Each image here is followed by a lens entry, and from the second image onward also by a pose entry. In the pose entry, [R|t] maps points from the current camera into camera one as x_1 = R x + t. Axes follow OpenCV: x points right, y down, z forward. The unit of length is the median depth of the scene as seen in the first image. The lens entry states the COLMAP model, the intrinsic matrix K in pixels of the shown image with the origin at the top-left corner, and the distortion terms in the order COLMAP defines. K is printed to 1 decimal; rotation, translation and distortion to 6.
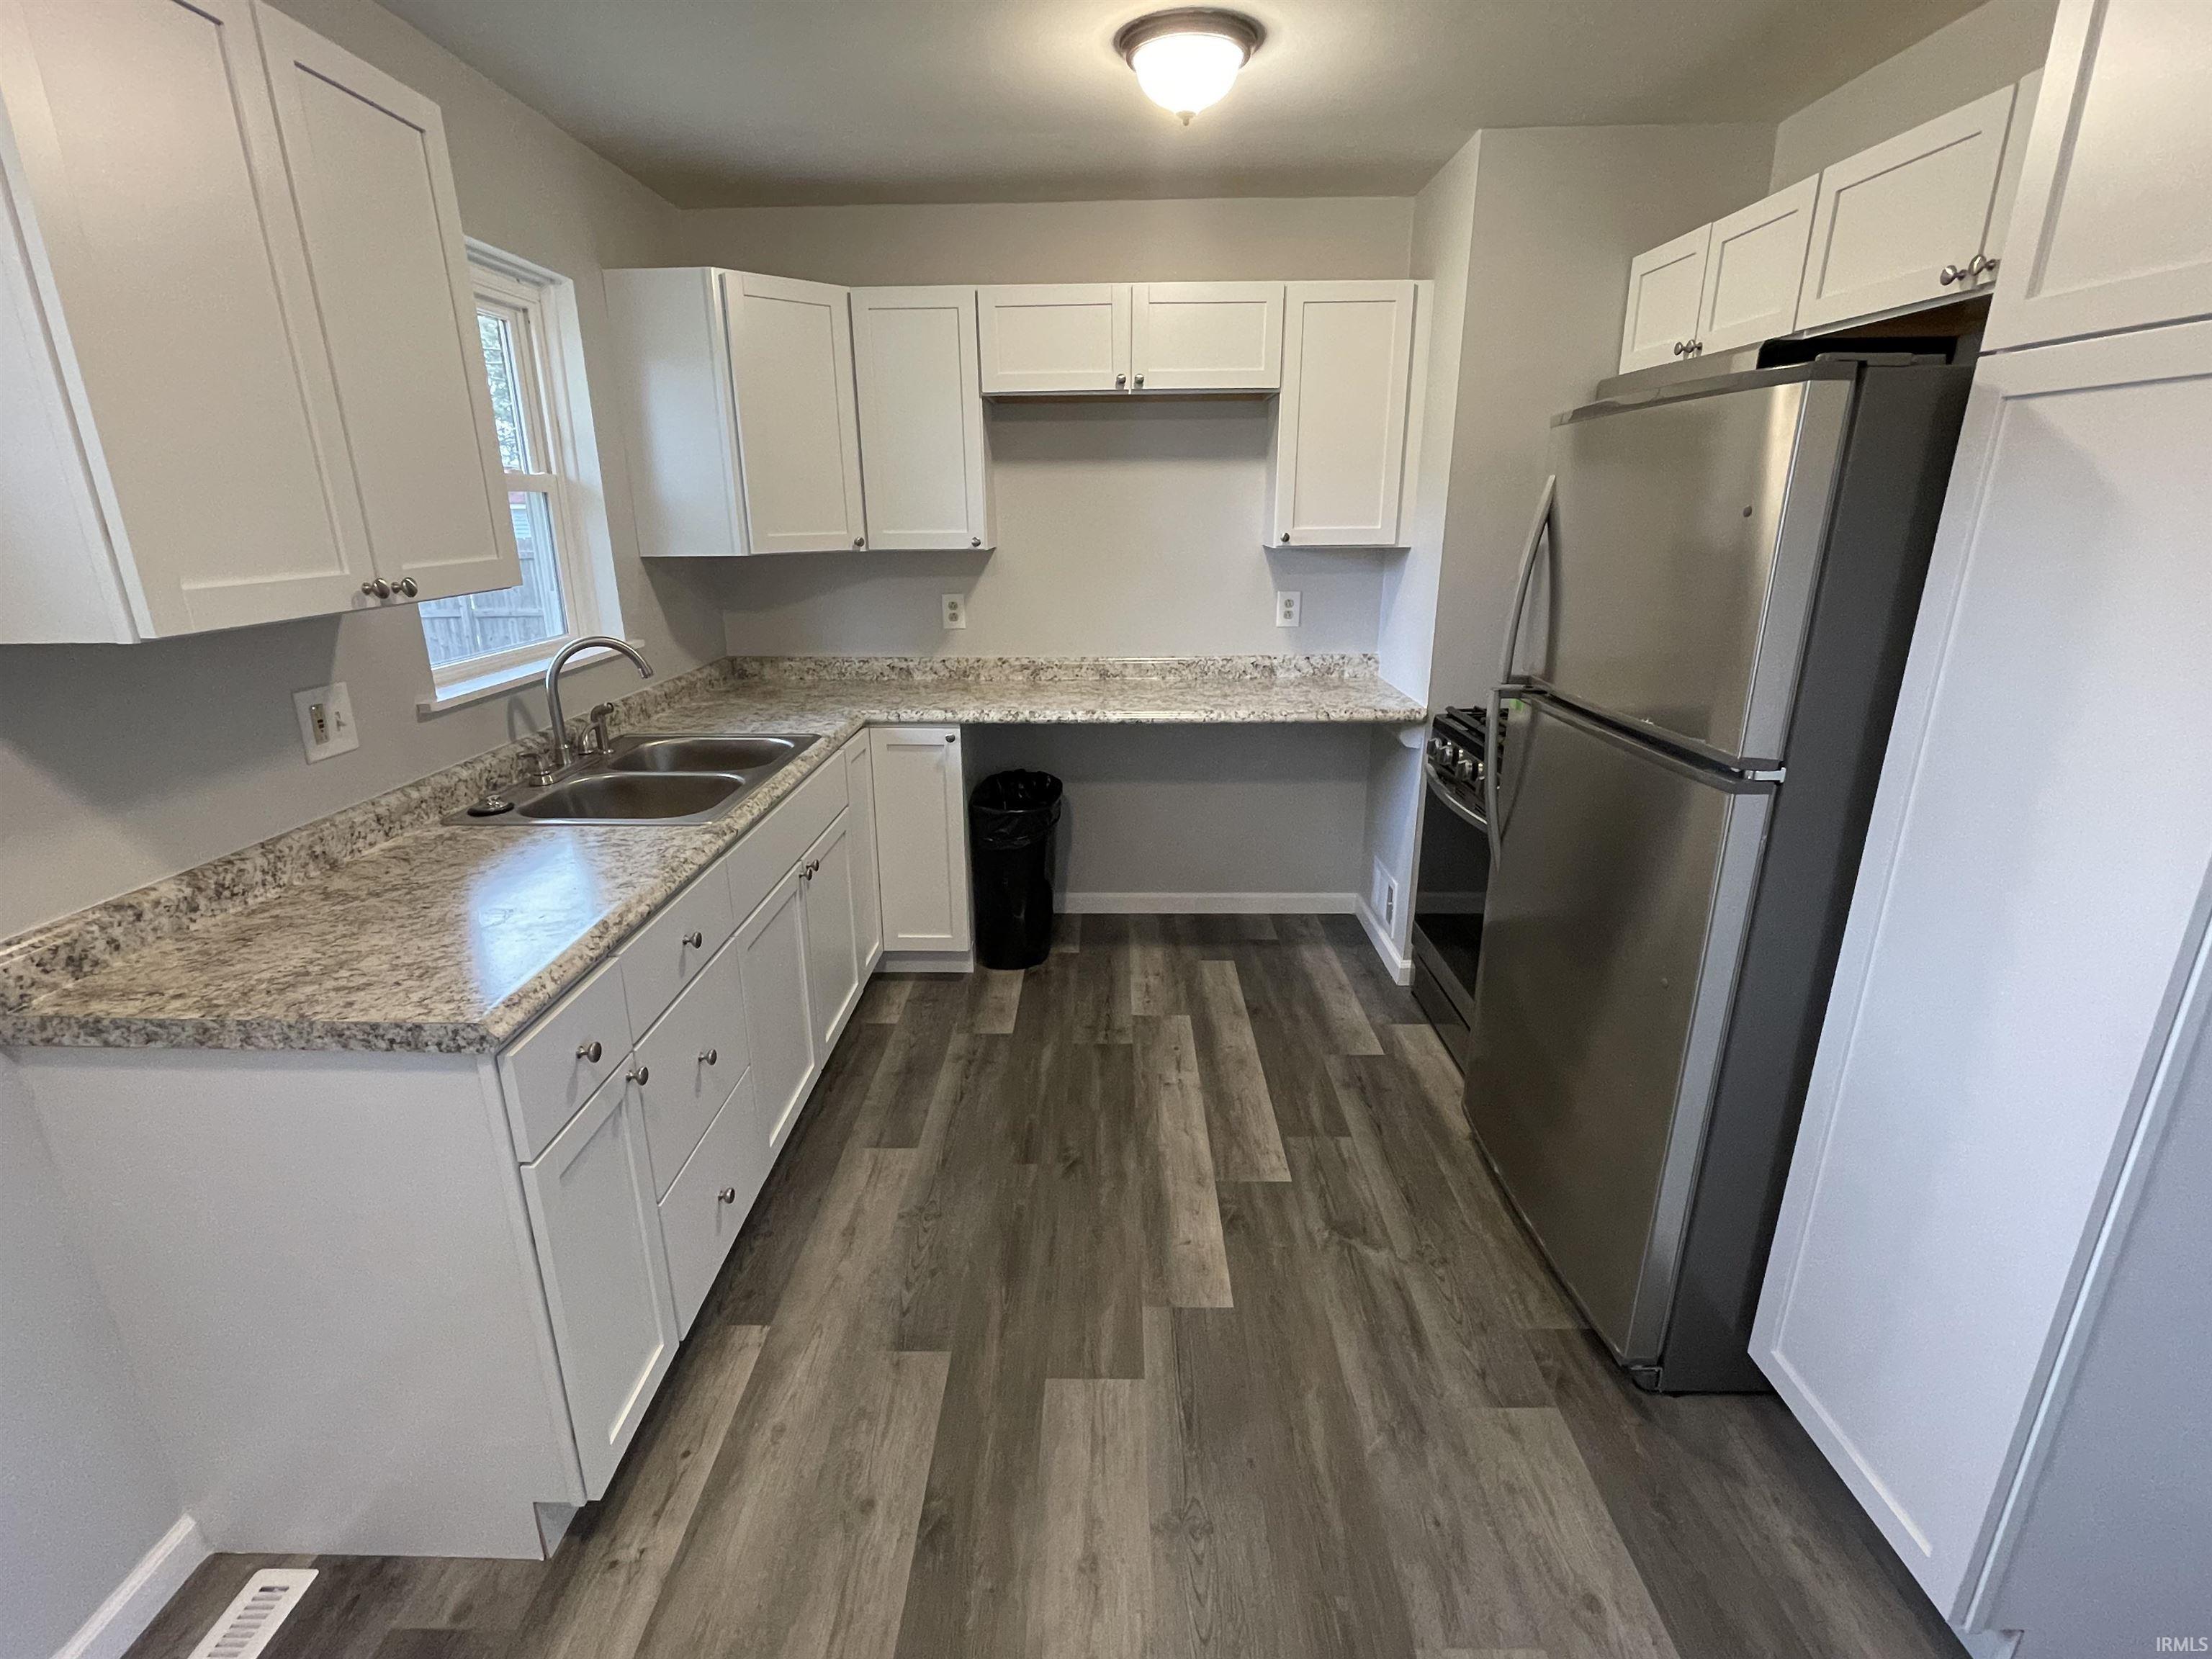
lens RADIAL K [[1032.3, 0, 1096.9], [0, 1032.3, 826.1], [0, 0, 1]] dist [-0.003727, 0.001176]
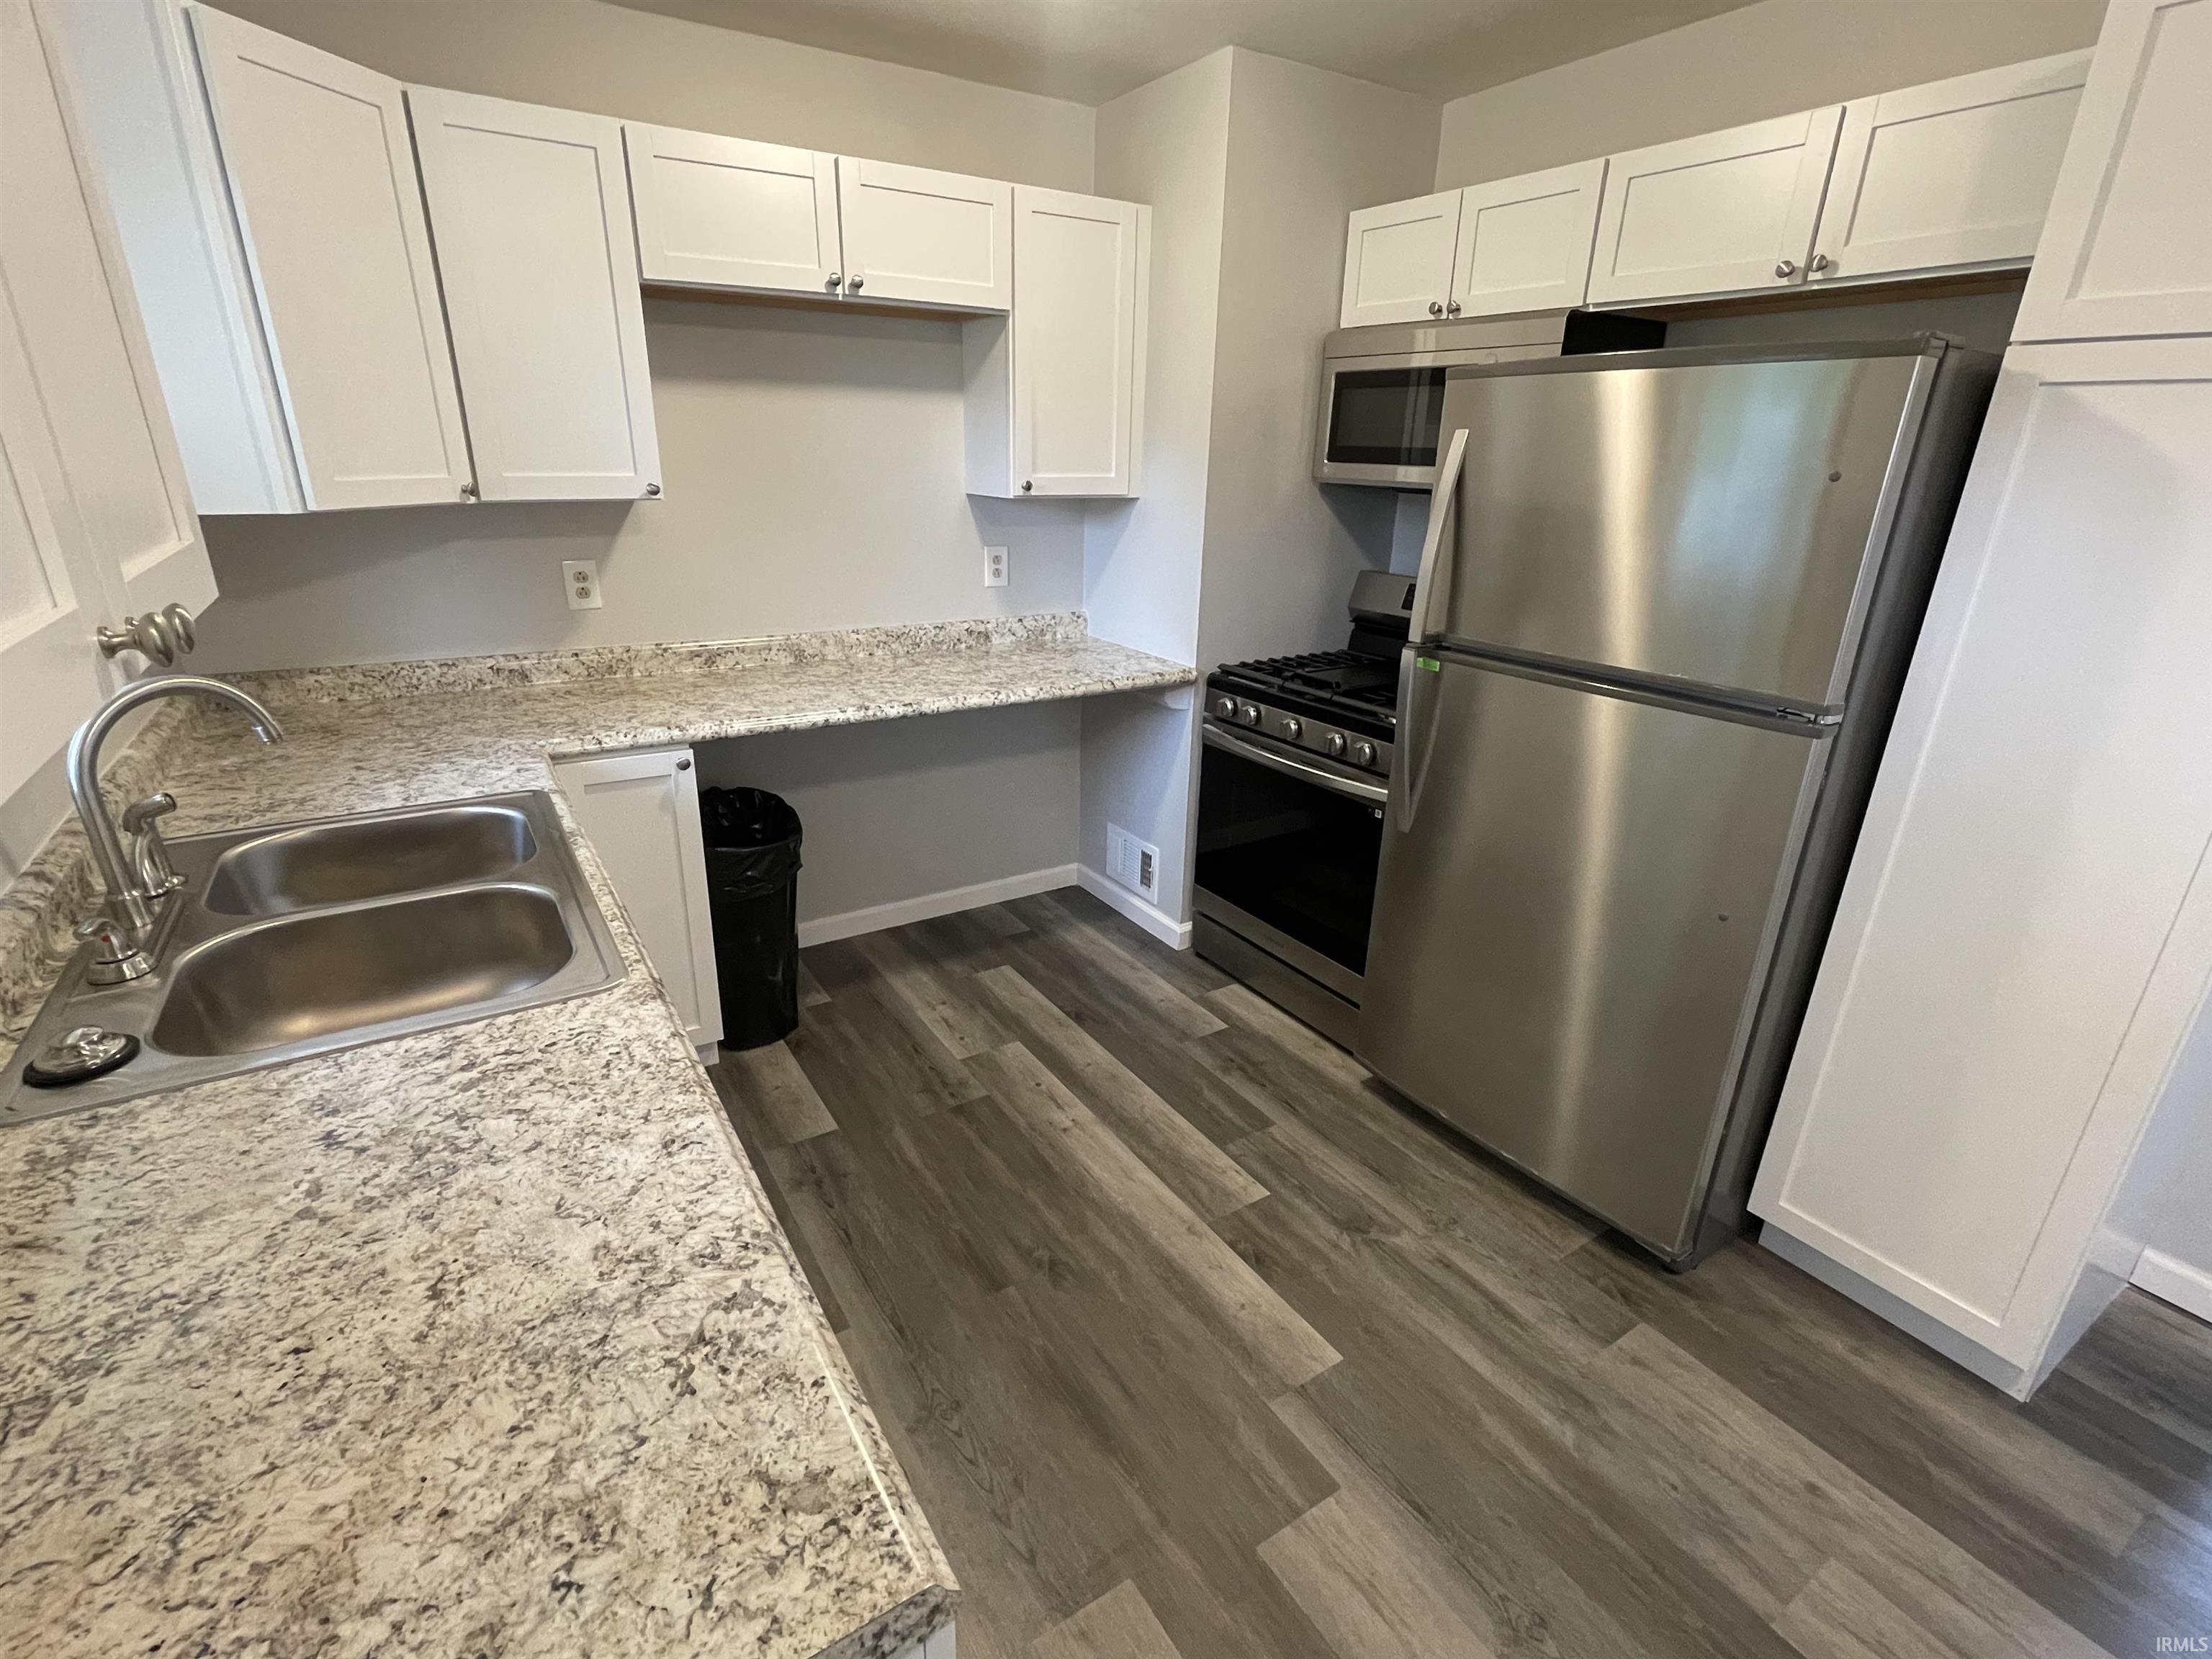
lens RADIAL K [[1032.3, 0, 1103.3], [0, 1032.3, 825.8], [0, 0, 1]] dist [-0.003727, 0.001176]
pose [[0.833303, -0.167050, 0.526973, -0.285620], [0.138681, 0.985938, 0.093243, -0.069255], [-0.535139, -0.004619, 0.844752, 0.227575]]
